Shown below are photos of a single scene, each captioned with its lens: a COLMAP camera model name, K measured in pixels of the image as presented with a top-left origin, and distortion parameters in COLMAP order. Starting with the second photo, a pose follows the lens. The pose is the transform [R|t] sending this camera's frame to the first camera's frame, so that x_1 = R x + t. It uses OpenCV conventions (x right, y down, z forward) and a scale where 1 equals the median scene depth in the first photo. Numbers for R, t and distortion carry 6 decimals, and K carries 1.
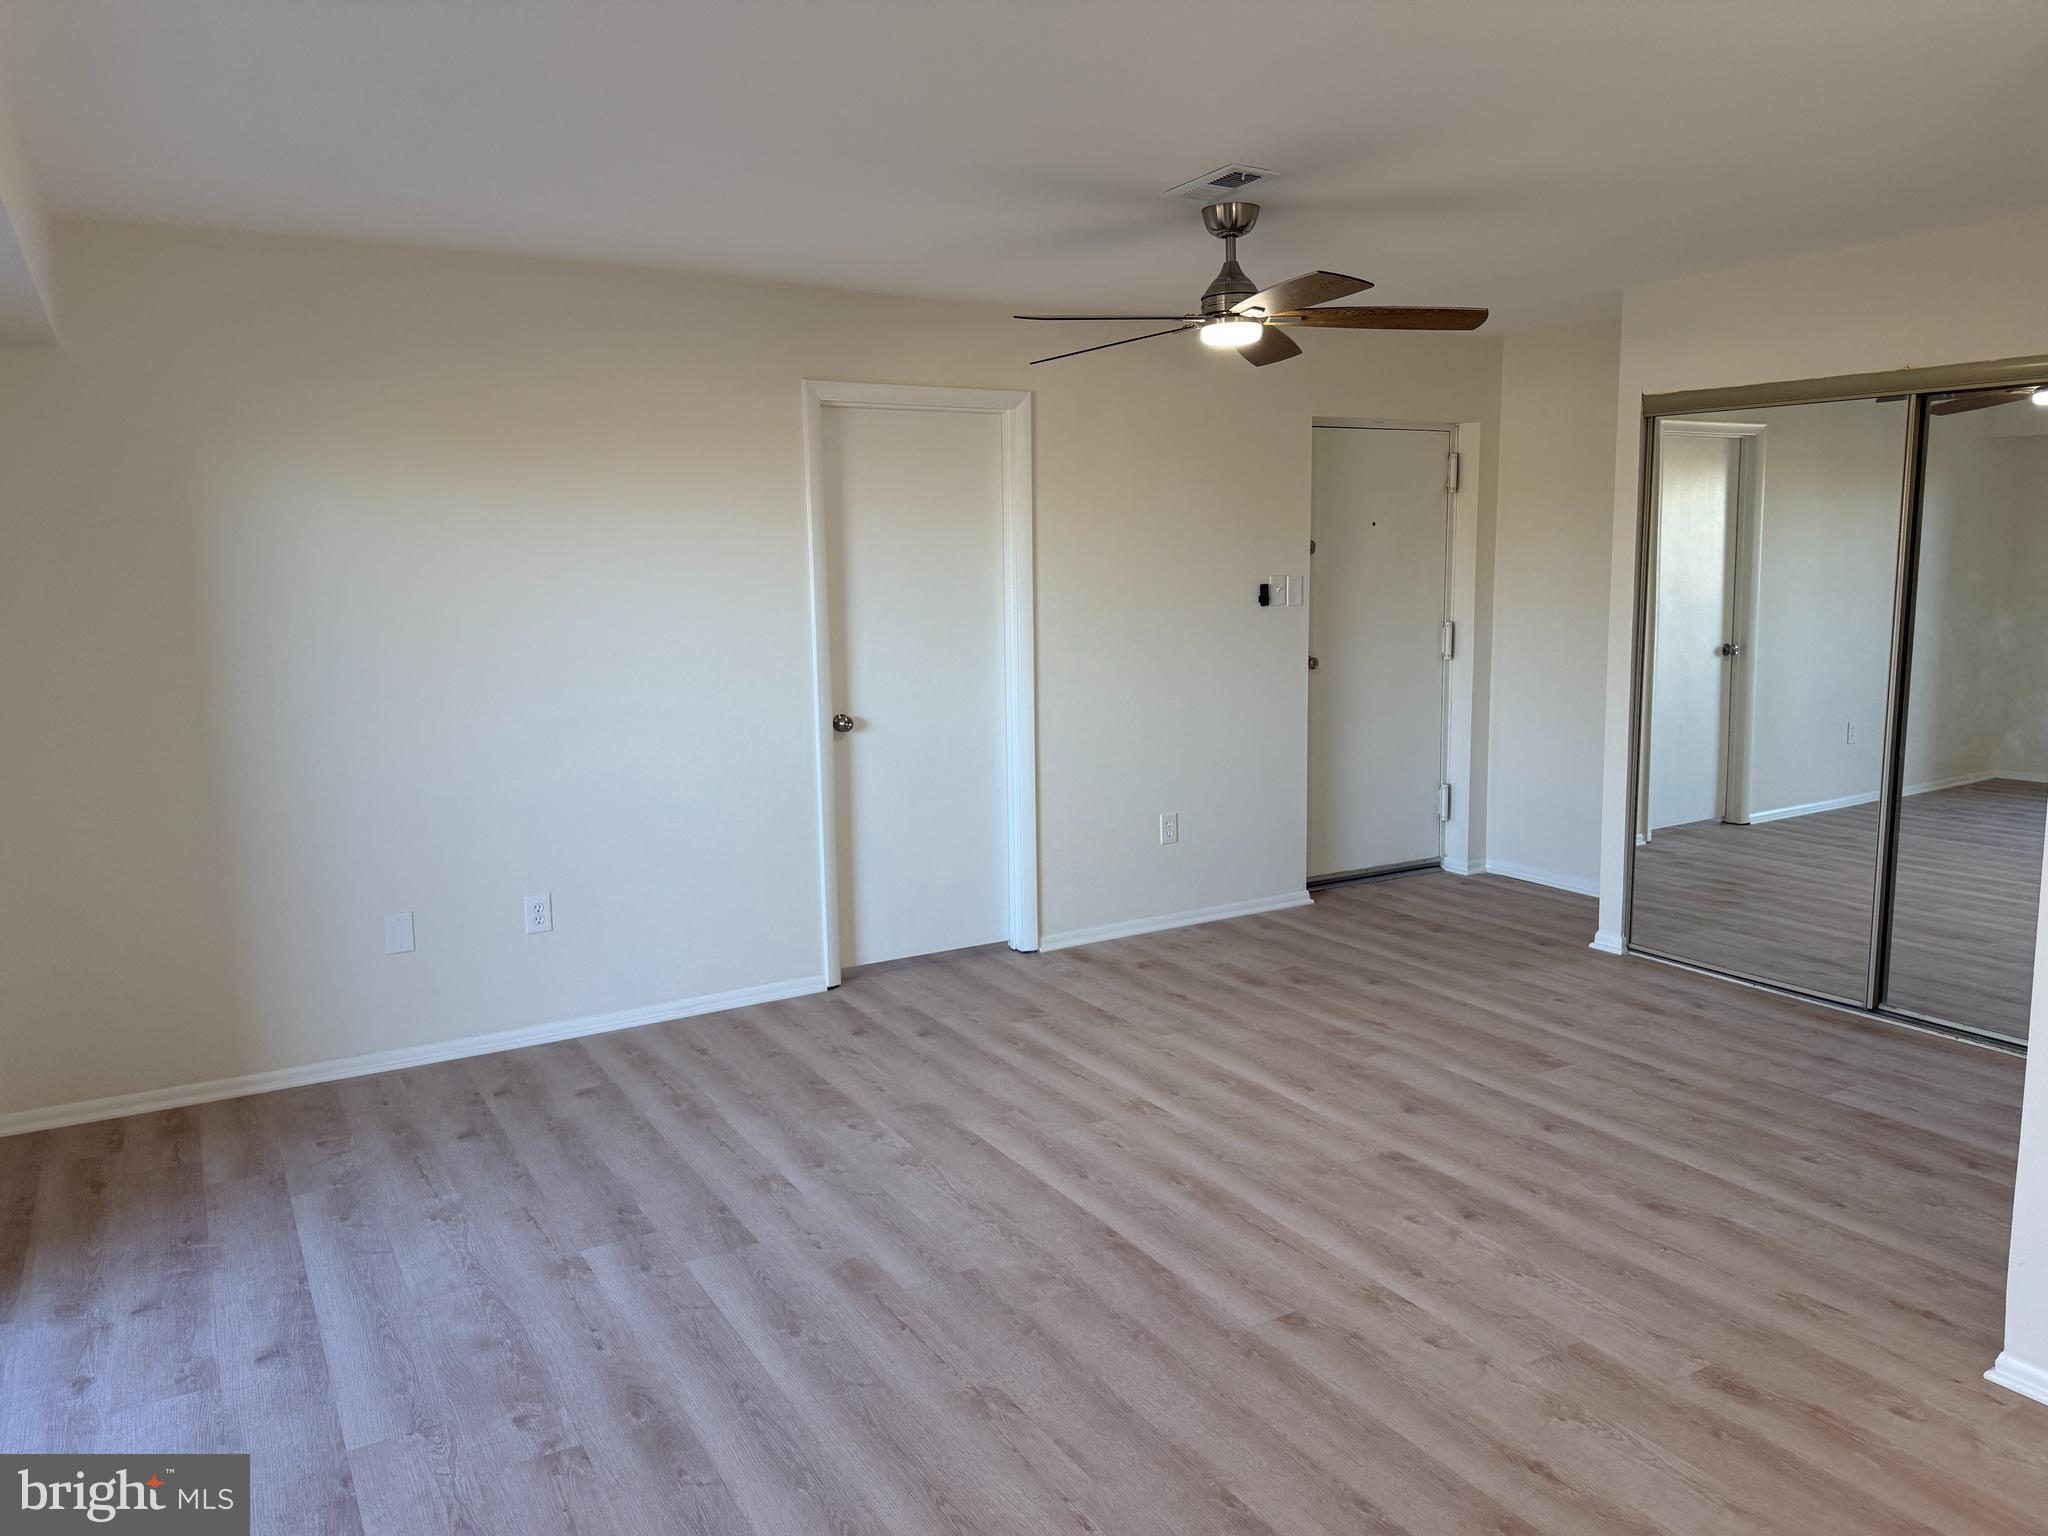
lens RADIAL K [[1466.6, 0, 1025.2], [0, 1466.6, 760.4], [0, 0, 1]] dist [0.071295, -0.105063]
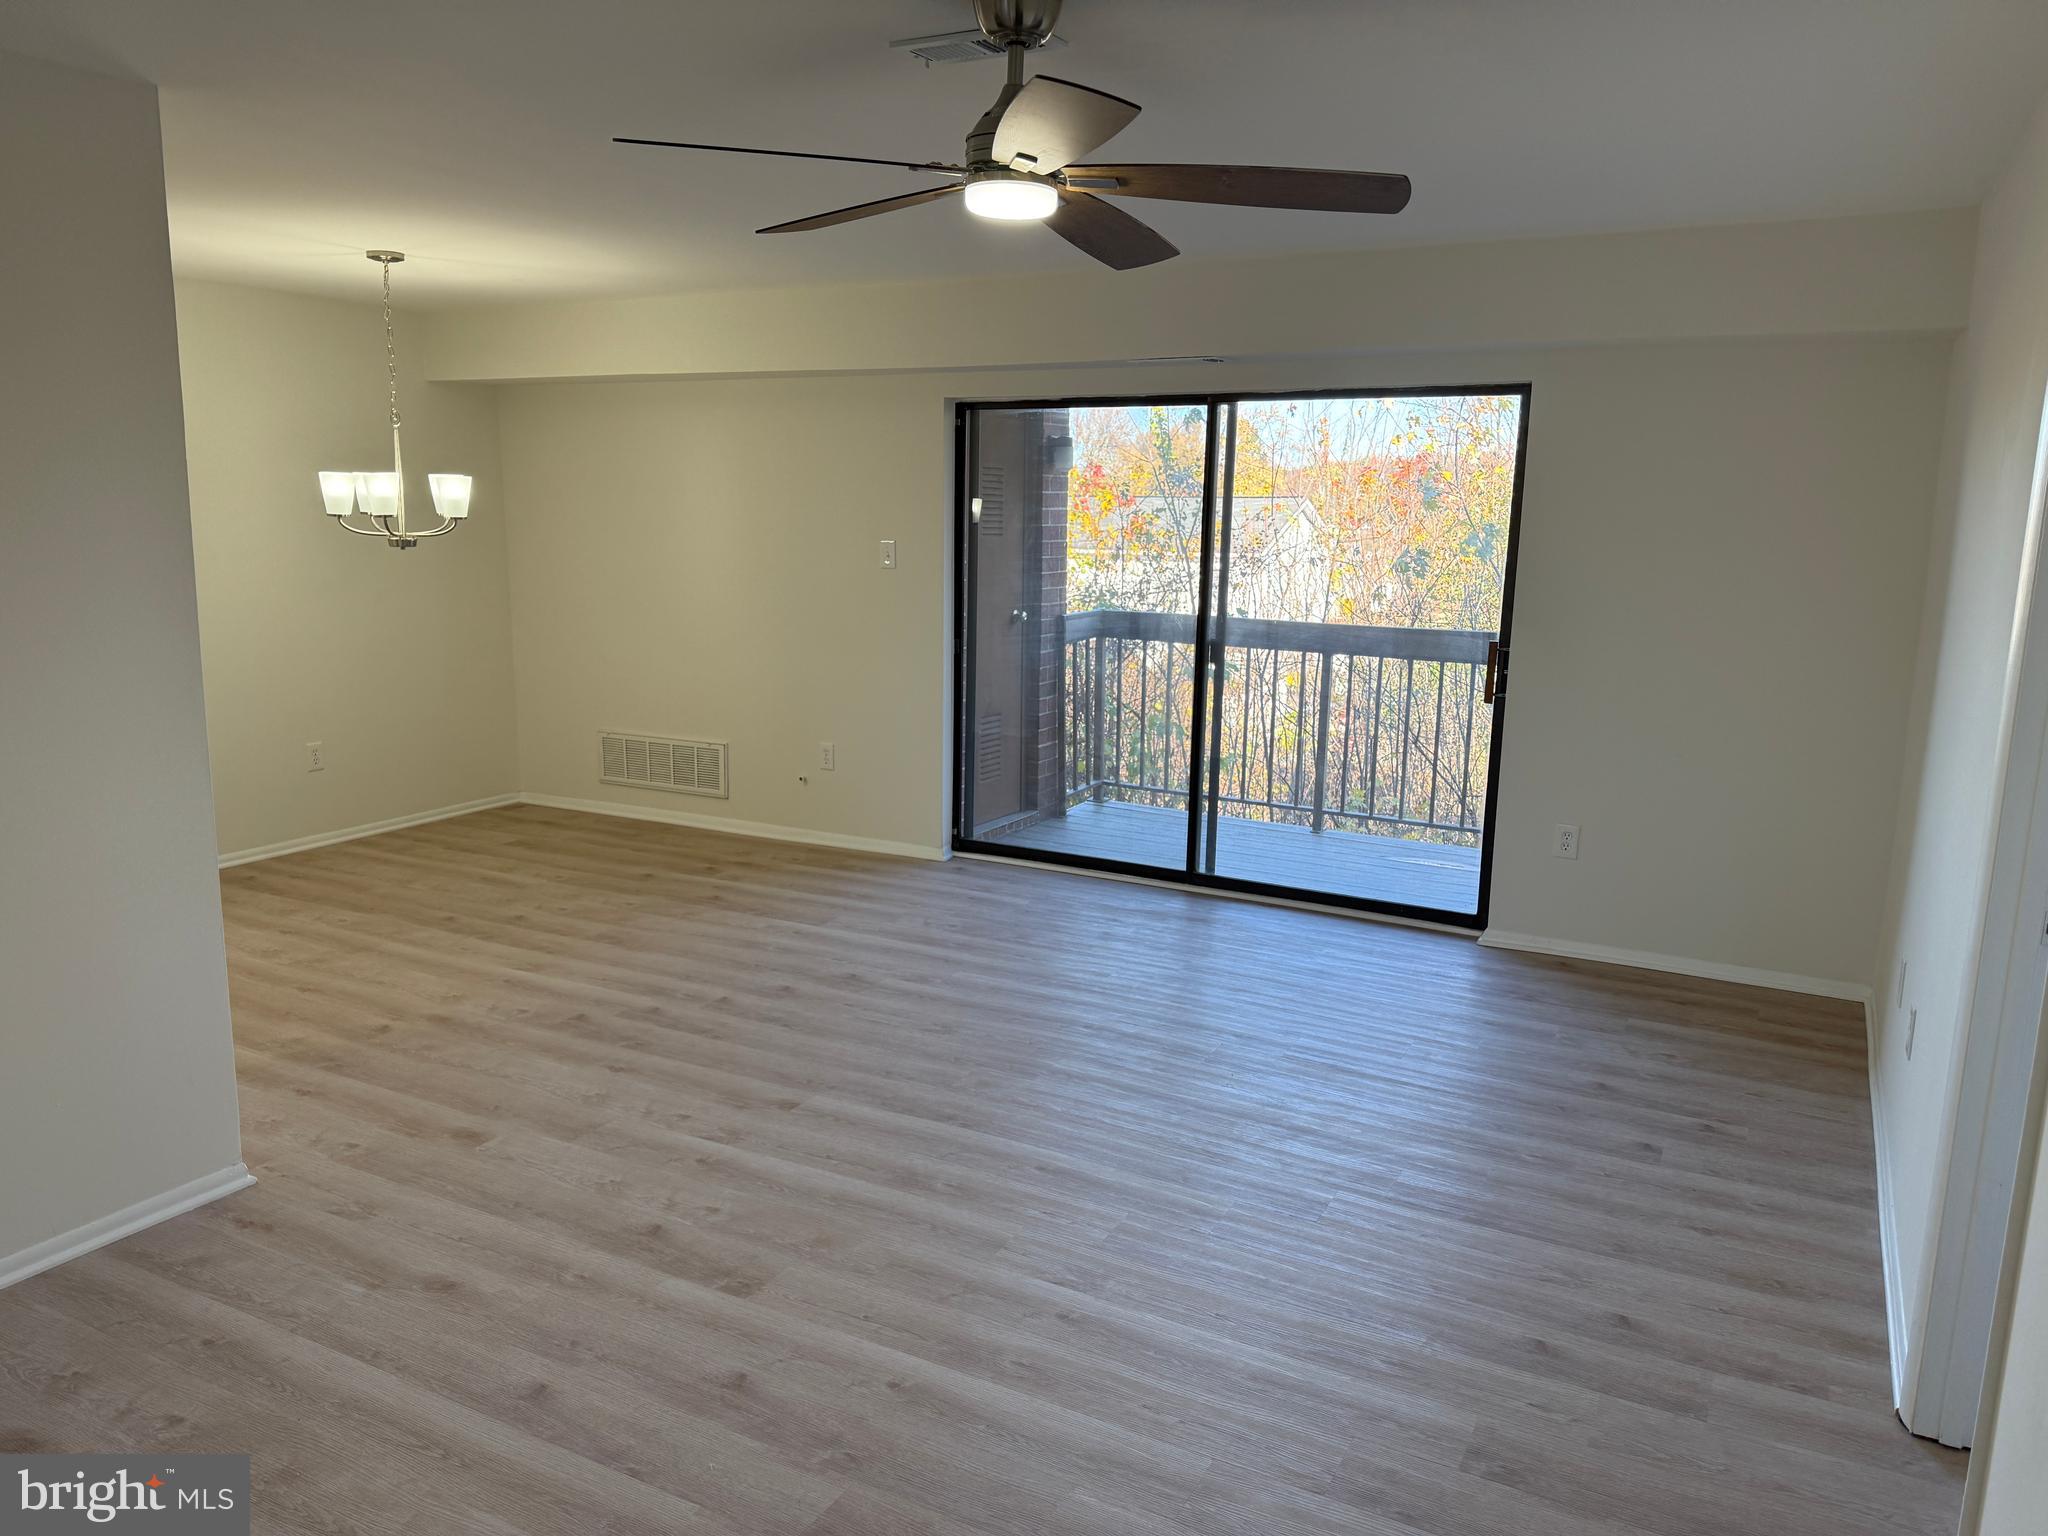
lens RADIAL K [[1436.8, 0, 1019.2], [0, 1436.8, 770.1], [0, 0, 1]] dist [0.172333, -0.326975]
pose [[-0.865506, 0.096291, -0.491555, 0.544886], [-0.070270, 0.948302, 0.309492, -0.291797], [0.495944, 0.302409, -0.813995, 1.837924]]
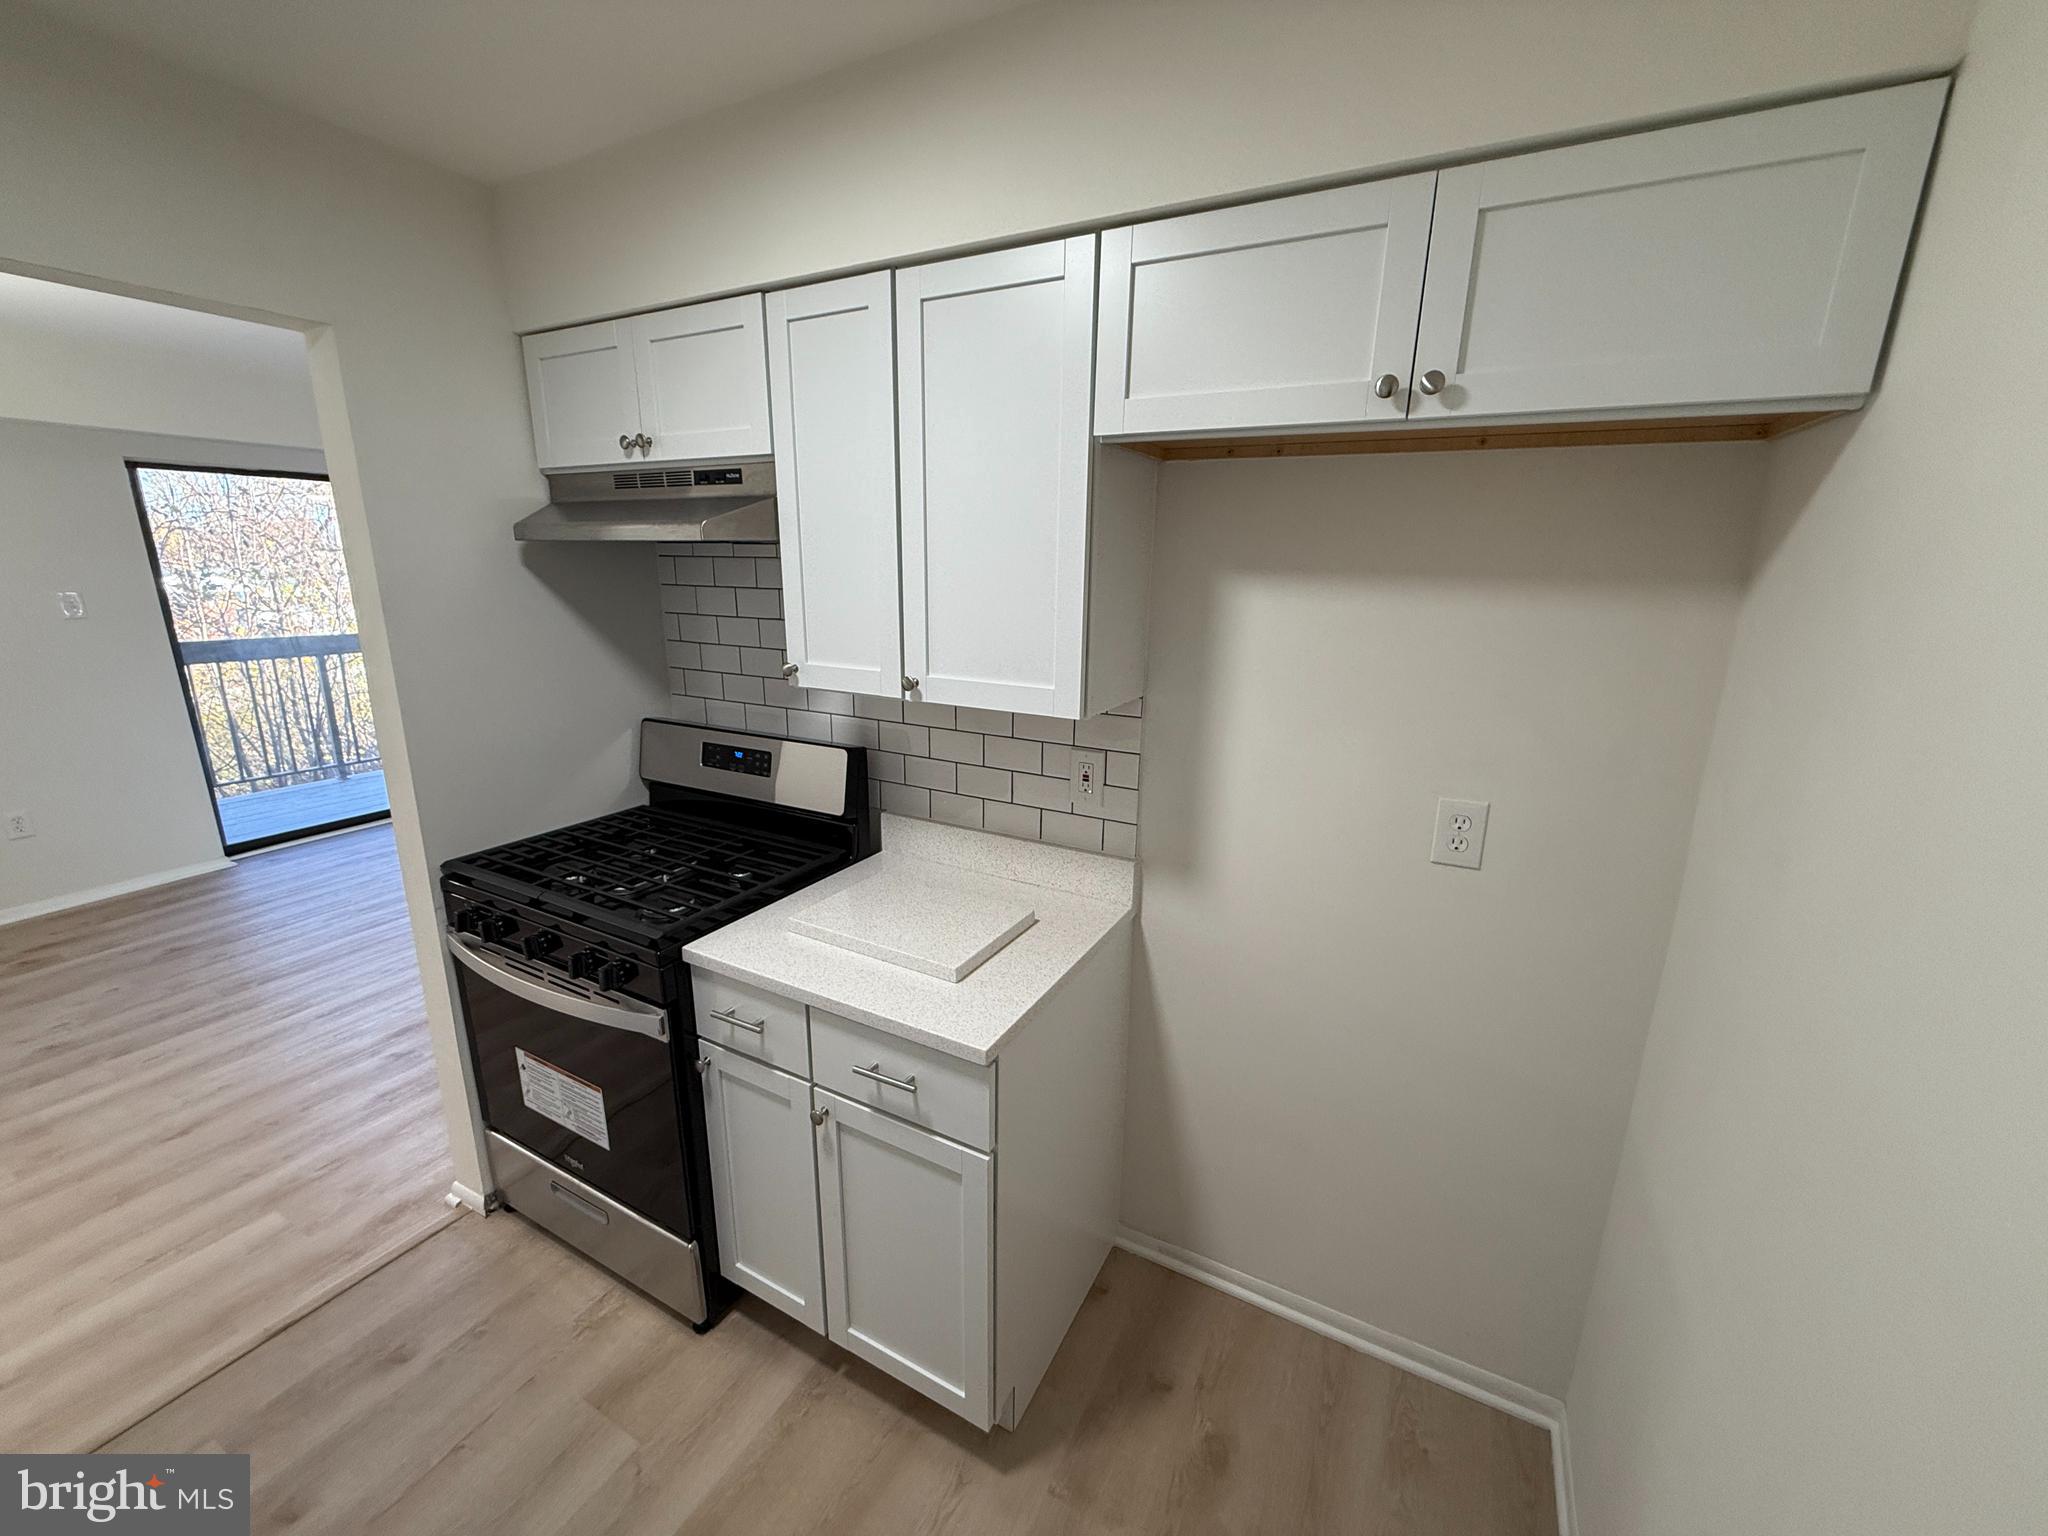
lens RADIAL K [[814.6, 0, 1018.4], [0, 814.6, 768.1], [0, 0, 1]] dist [0.000162, -0.000426]
pose [[0.508859, 0.235328, -0.828060, 1.335450], [-0.144038, 0.971624, 0.187614, -0.138919], [0.848714, 0.023803, 0.528316, 0.629826]]
